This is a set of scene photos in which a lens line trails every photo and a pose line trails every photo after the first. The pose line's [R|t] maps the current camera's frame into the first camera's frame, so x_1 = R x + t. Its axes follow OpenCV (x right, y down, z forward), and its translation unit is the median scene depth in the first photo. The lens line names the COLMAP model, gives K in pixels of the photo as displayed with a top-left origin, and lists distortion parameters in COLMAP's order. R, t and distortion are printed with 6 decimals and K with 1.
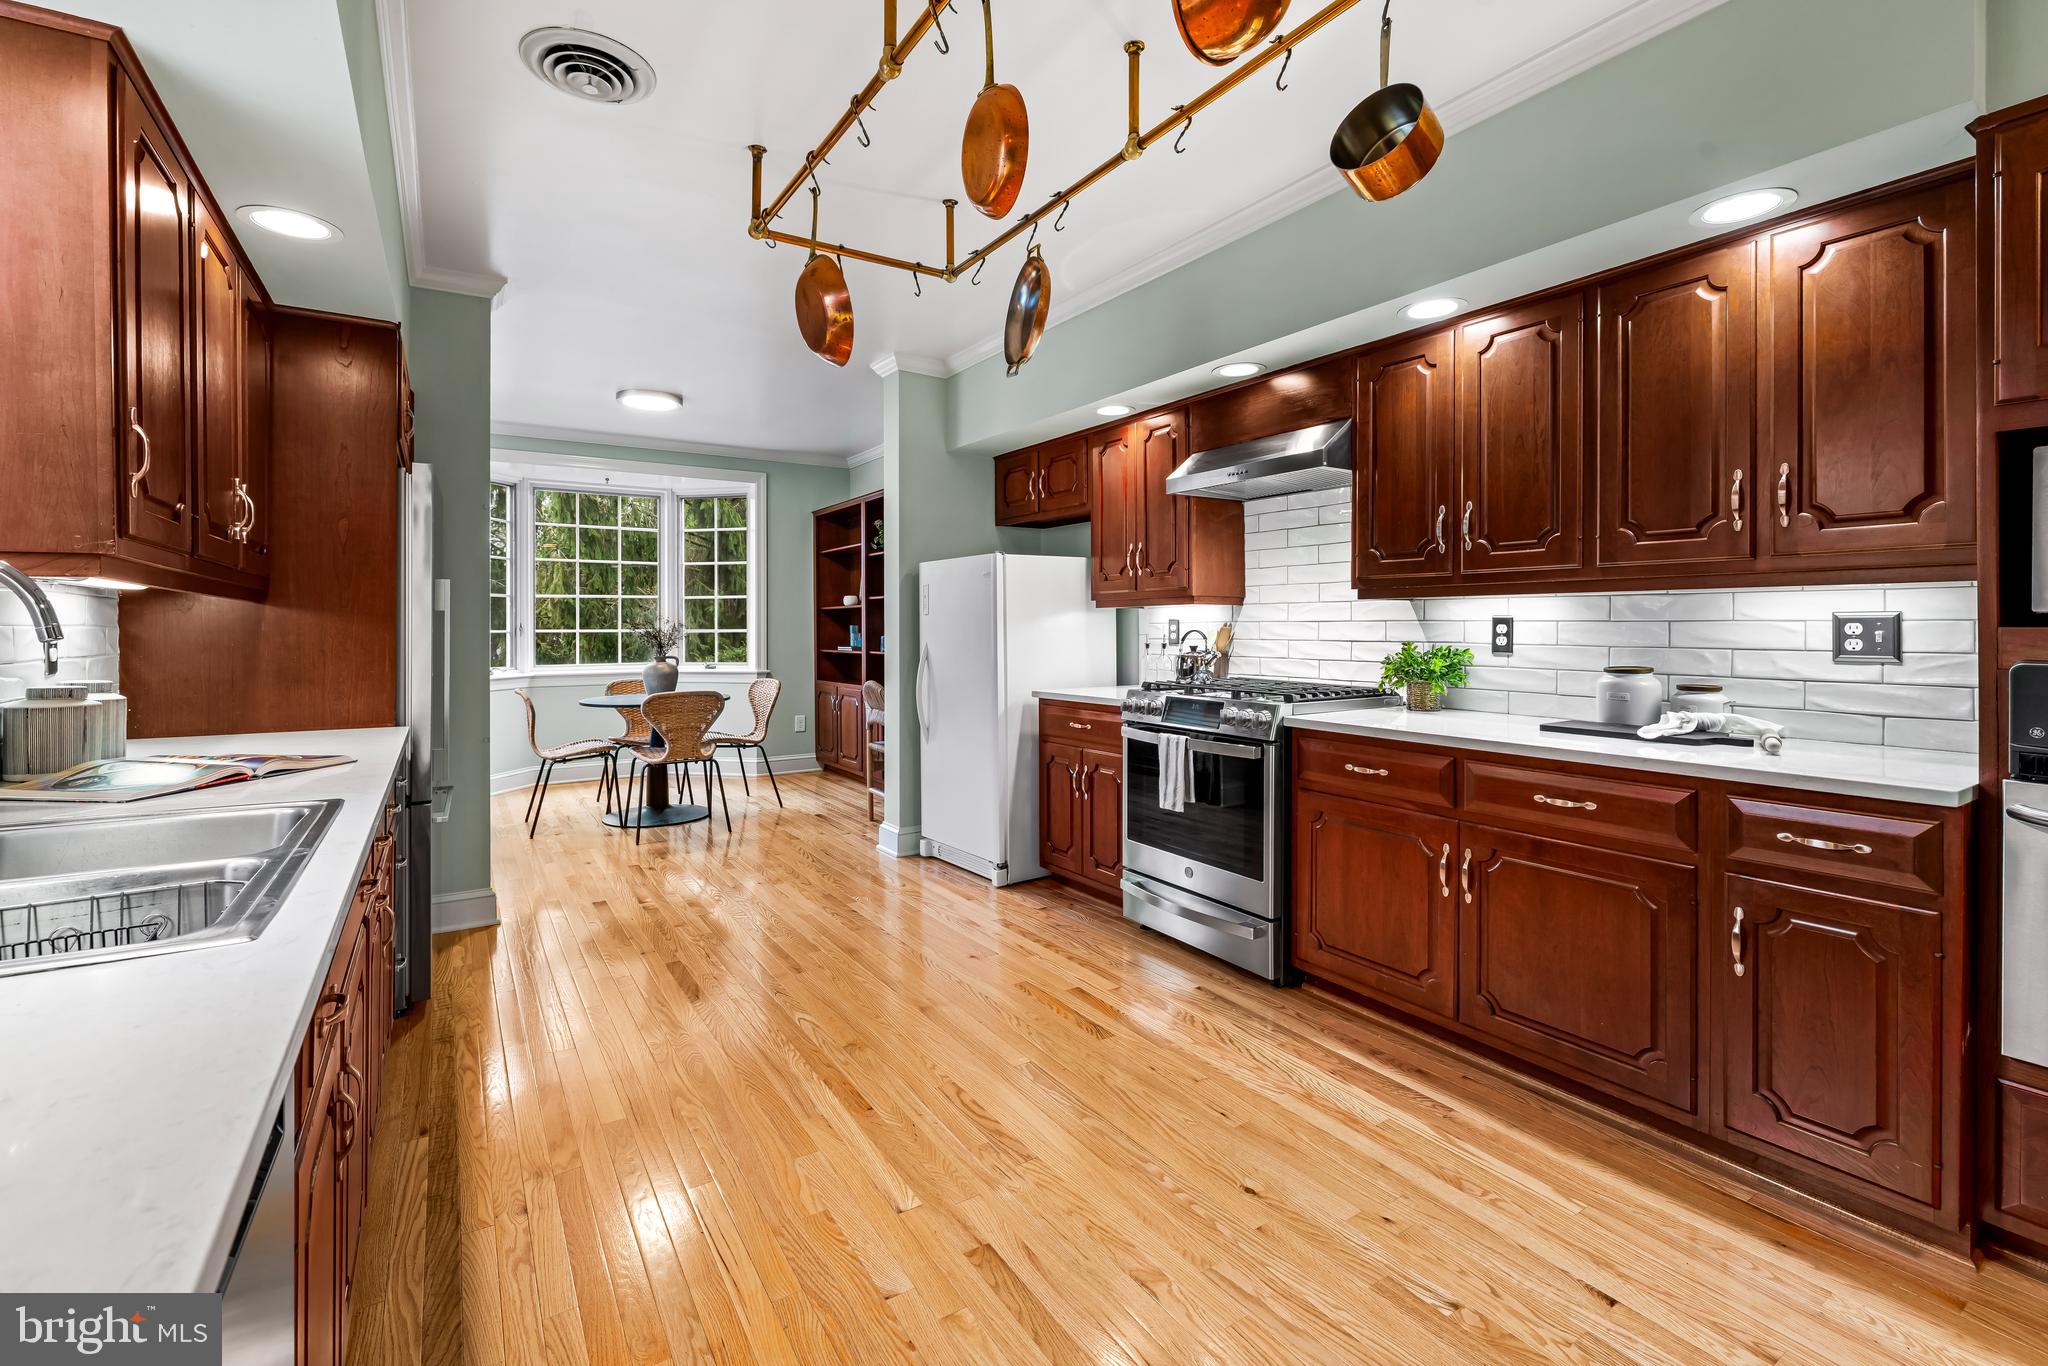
lens RADIAL K [[902.7, 0, 1022.8], [0, 902.7, 625.9], [0, 0, 1]] dist [-0.001060, -0.000033]
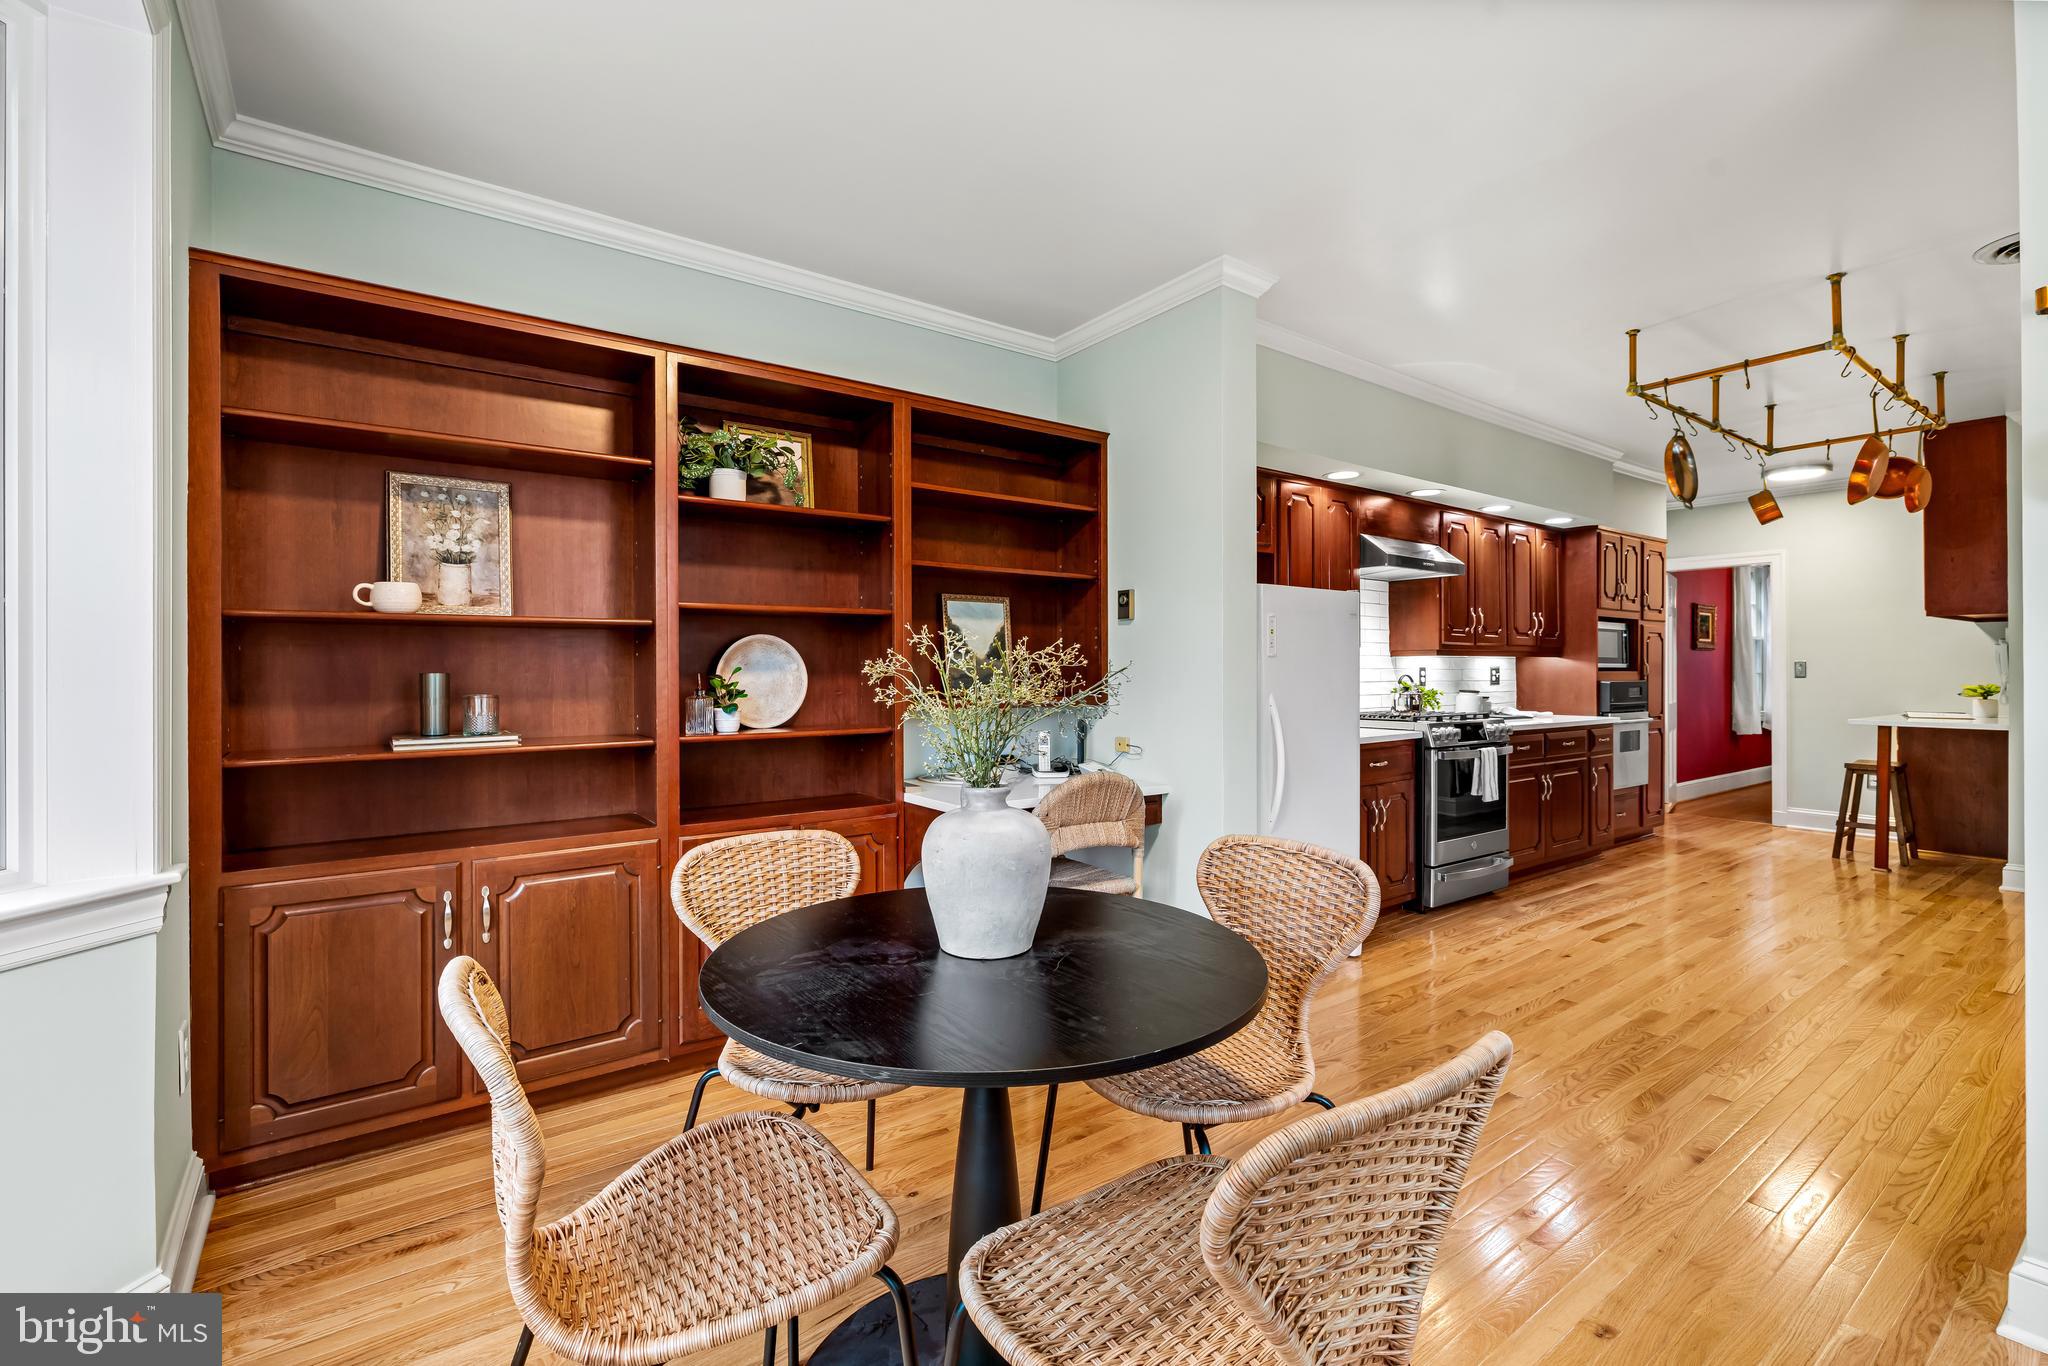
lens RADIAL K [[901.4, 0, 1015.8], [0, 901.4, 661.4], [0, 0, 1]] dist [-0.001768, -0.000116]
pose [[-0.057865, 0.015500, 0.998204, -0.873479], [0.004892, 0.999872, -0.015242, 0.002324], [-0.998312, 0.004001, -0.057933, 1.318841]]
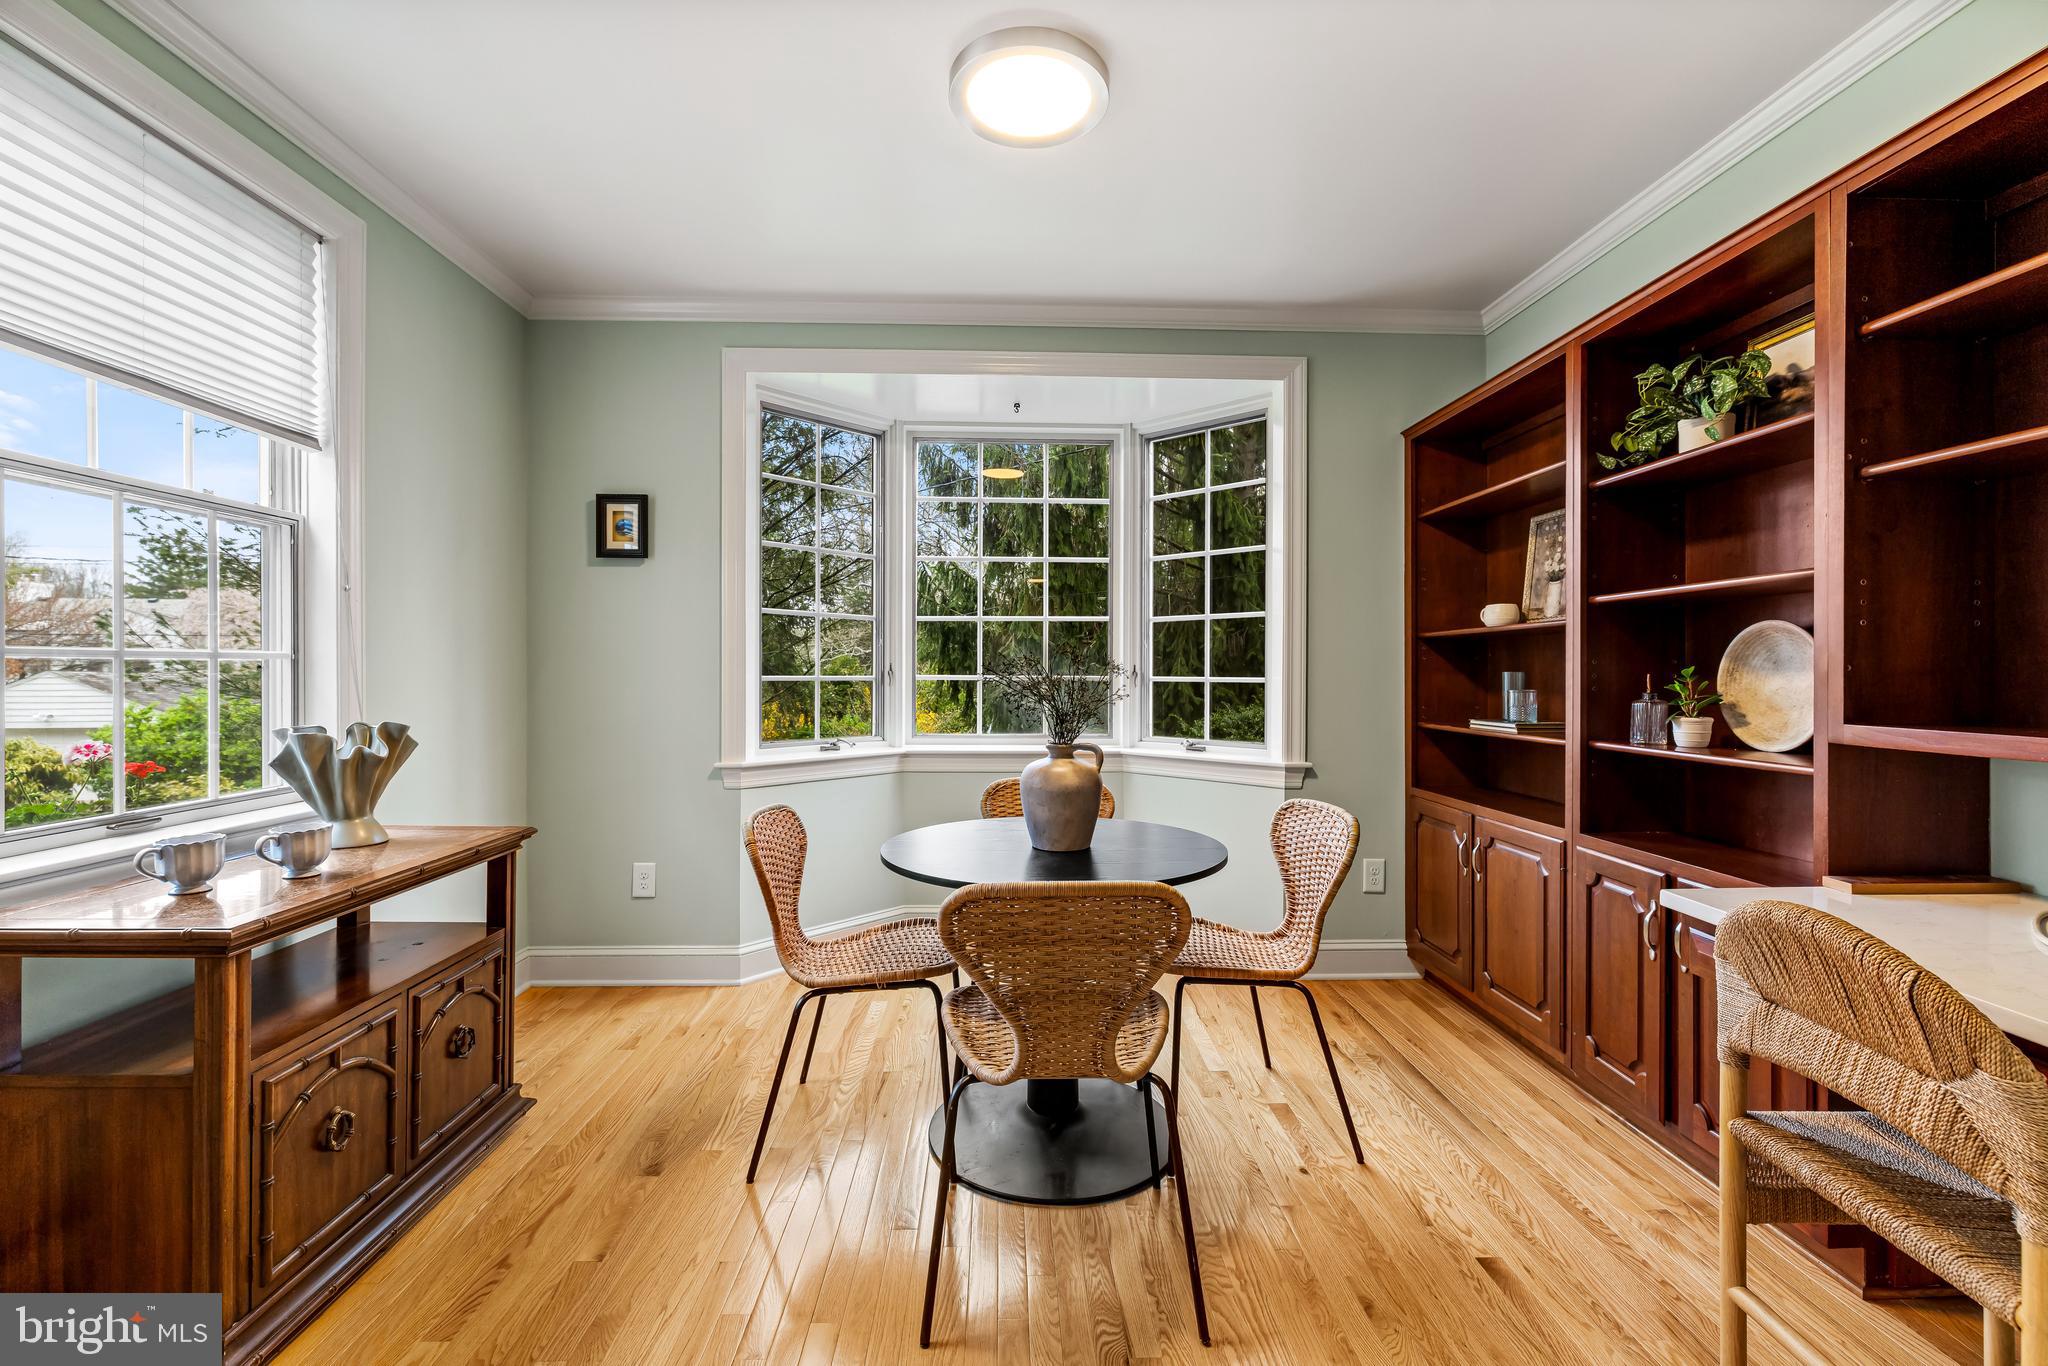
lens RADIAL K [[901.4, 0, 1015.8], [0, 901.4, 661.4], [0, 0, 1]] dist [-0.001768, -0.000116]
pose [[0.849913, 0.001995, -0.526919, -0.266692], [-0.007066, 0.999946, -0.007610, -0.000925], [0.526875, 0.010191, 0.849881, 0.838393]]
